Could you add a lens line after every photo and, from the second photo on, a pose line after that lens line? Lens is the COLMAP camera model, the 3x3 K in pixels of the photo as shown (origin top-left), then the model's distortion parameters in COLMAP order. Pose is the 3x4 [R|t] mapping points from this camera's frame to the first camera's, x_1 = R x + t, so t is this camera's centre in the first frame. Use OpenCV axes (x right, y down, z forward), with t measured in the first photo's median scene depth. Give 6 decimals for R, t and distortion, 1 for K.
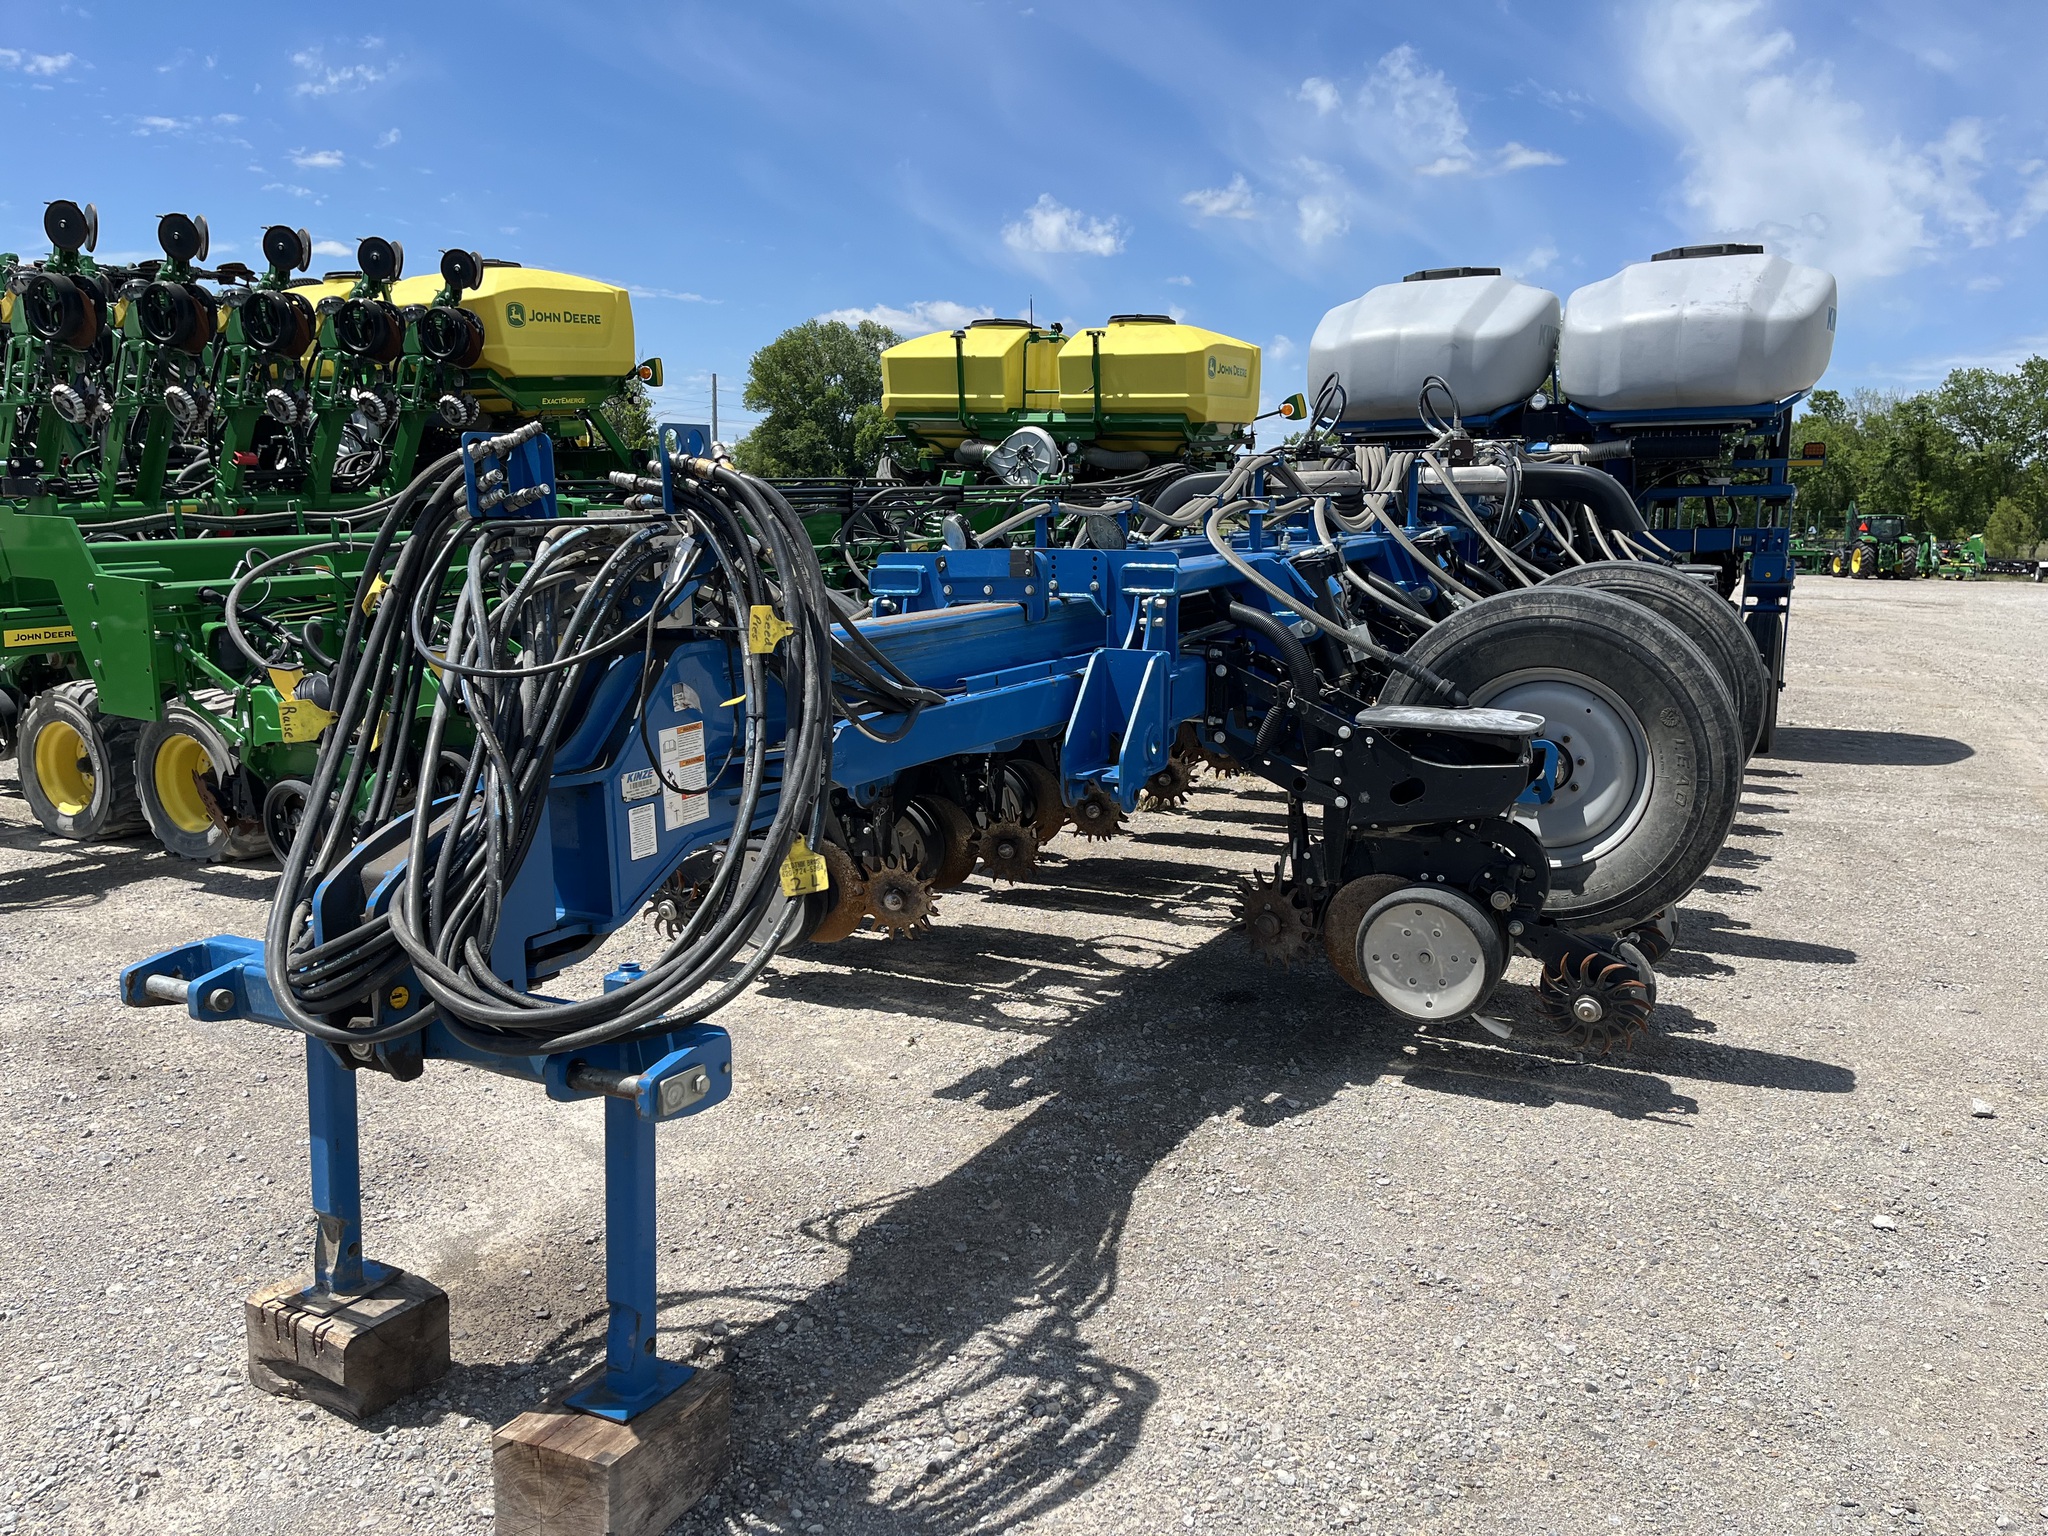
lens RADIAL K [[1558.3, 0, 1030.4], [0, 1558.3, 759.4], [0, 0, 1]] dist [0.074269, -0.112447]
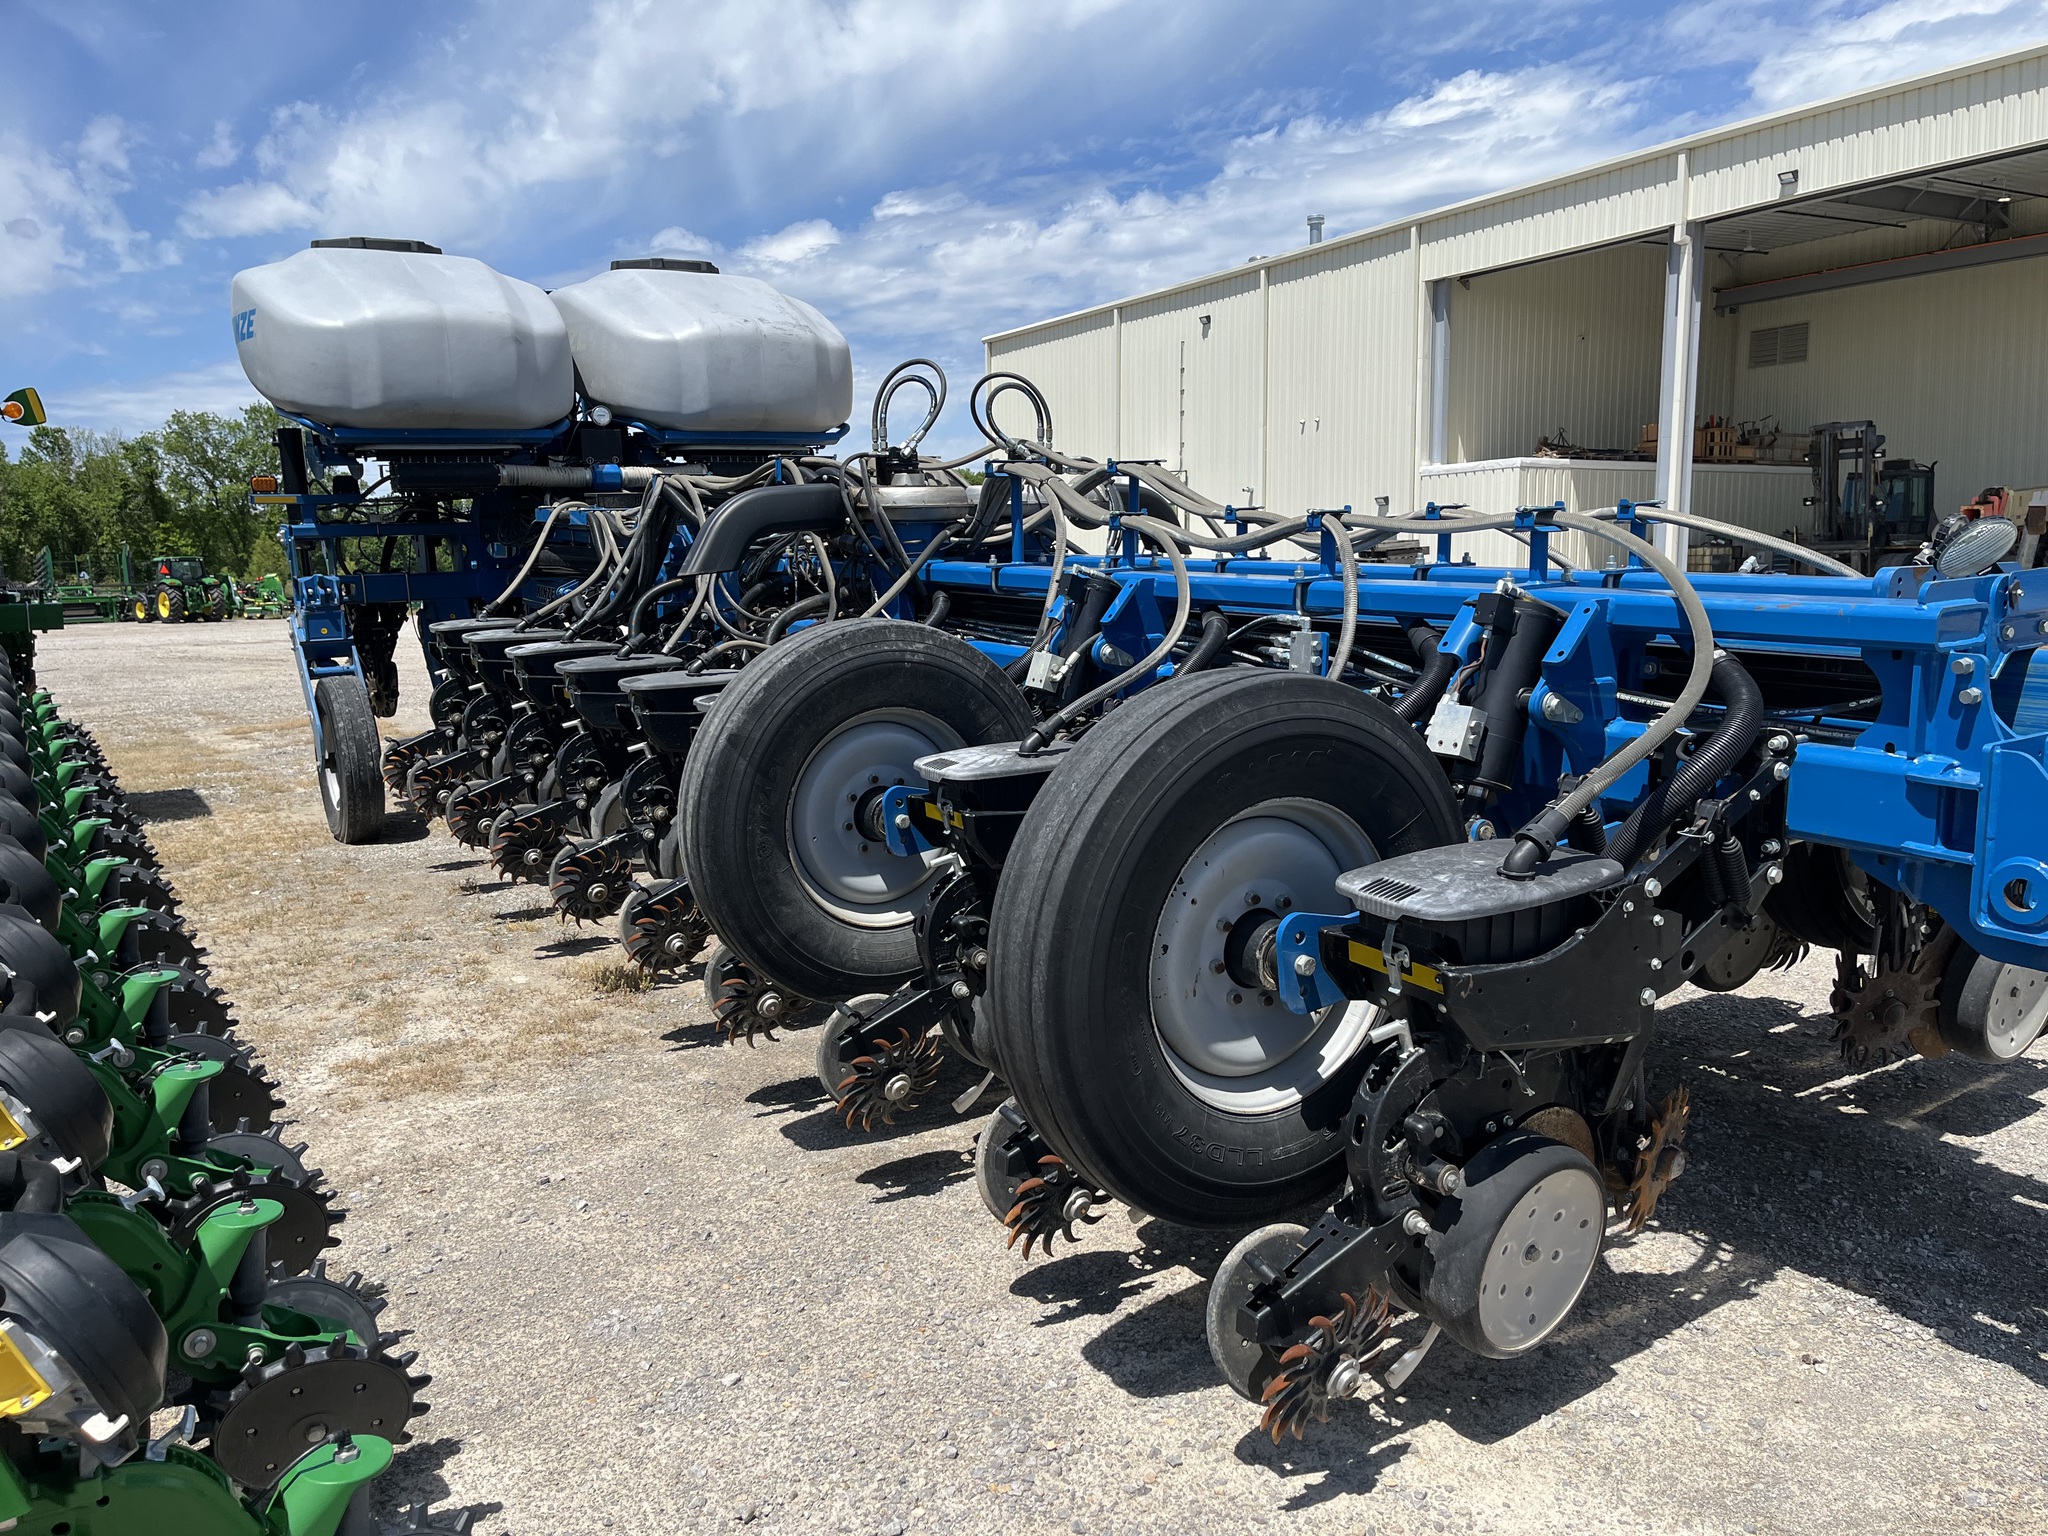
lens RADIAL K [[1558.3, 0, 1036.1], [0, 1558.3, 754.2], [0, 0, 1]] dist [0.074269, -0.112447]
pose [[0.493051, -0.136818, 0.859175, -0.321079], [0.162667, 0.984639, 0.063448, -0.064996], [-0.854658, 0.108476, 0.507733, 0.398947]]
